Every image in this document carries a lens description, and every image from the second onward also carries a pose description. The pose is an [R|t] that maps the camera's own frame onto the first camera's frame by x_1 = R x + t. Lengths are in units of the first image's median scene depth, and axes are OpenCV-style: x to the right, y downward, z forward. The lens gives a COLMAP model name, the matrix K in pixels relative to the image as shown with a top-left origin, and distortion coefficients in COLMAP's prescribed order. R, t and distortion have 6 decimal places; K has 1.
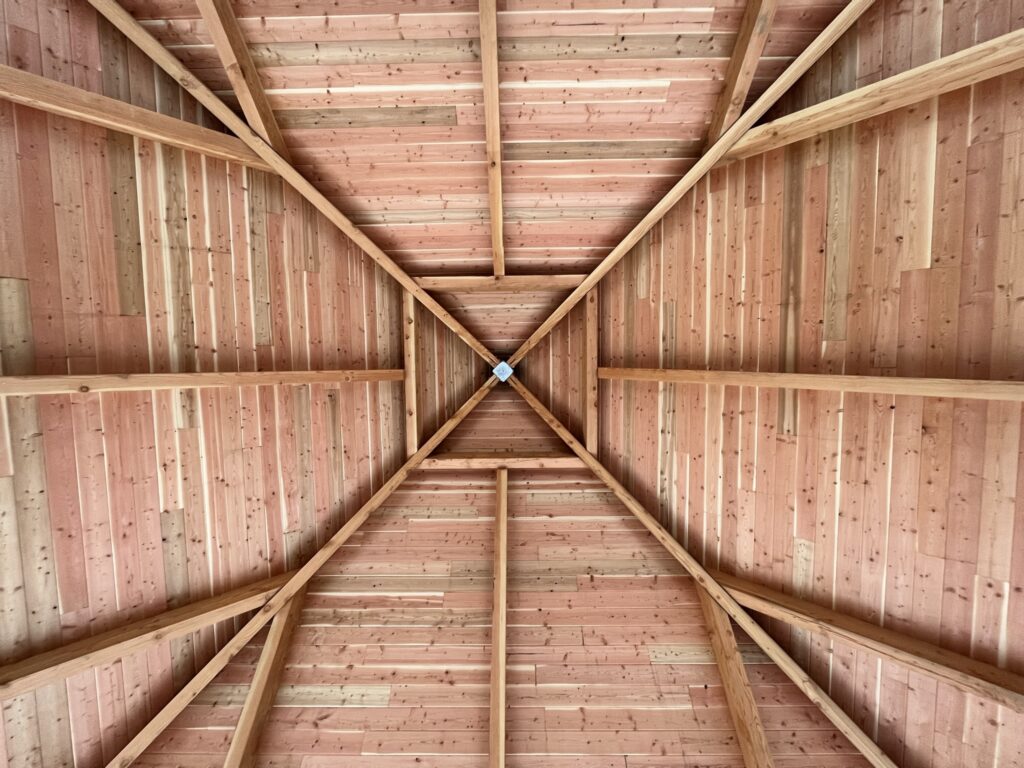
lens RADIAL K [[414.2, 0, 512.0], [0, 414.2, 384.0], [0, 0, 1]] dist [0.000491, -0.000004]
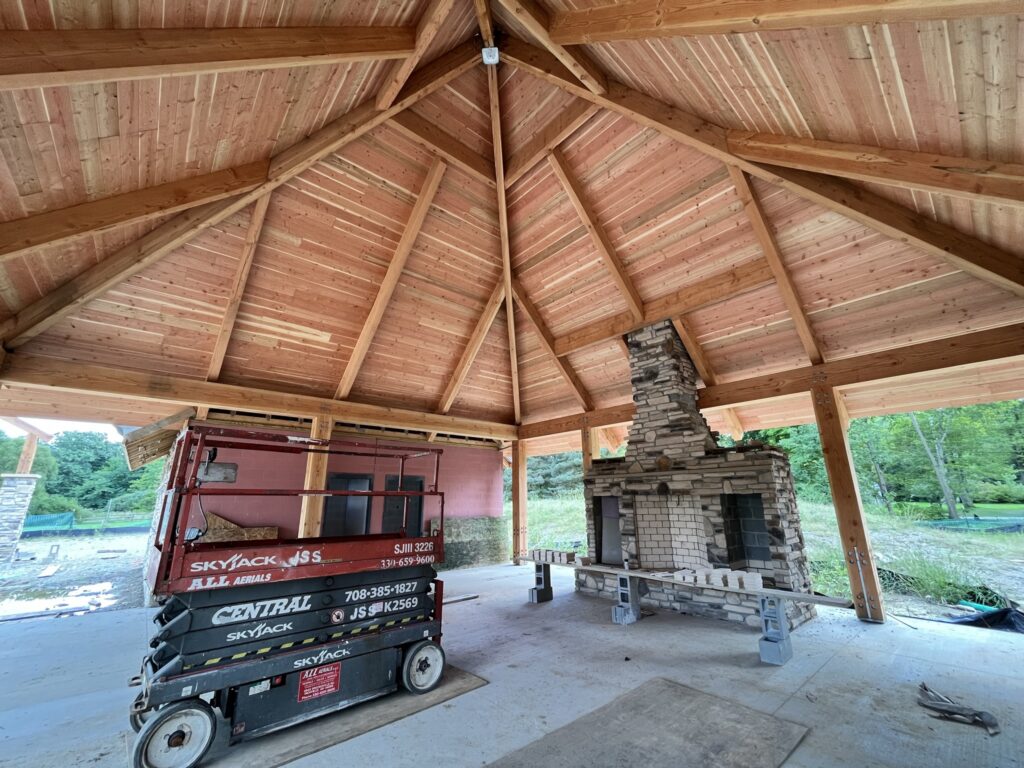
lens RADIAL K [[414.2, 0, 512.0], [0, 414.2, 384.0], [0, 0, 1]] dist [0.000491, -0.000004]
pose [[-0.666071, 0.188371, 0.721711, -0.845575], [-0.744340, -0.105539, -0.659409, 0.680157], [-0.048045, -0.976411, 0.210509, 0.029099]]
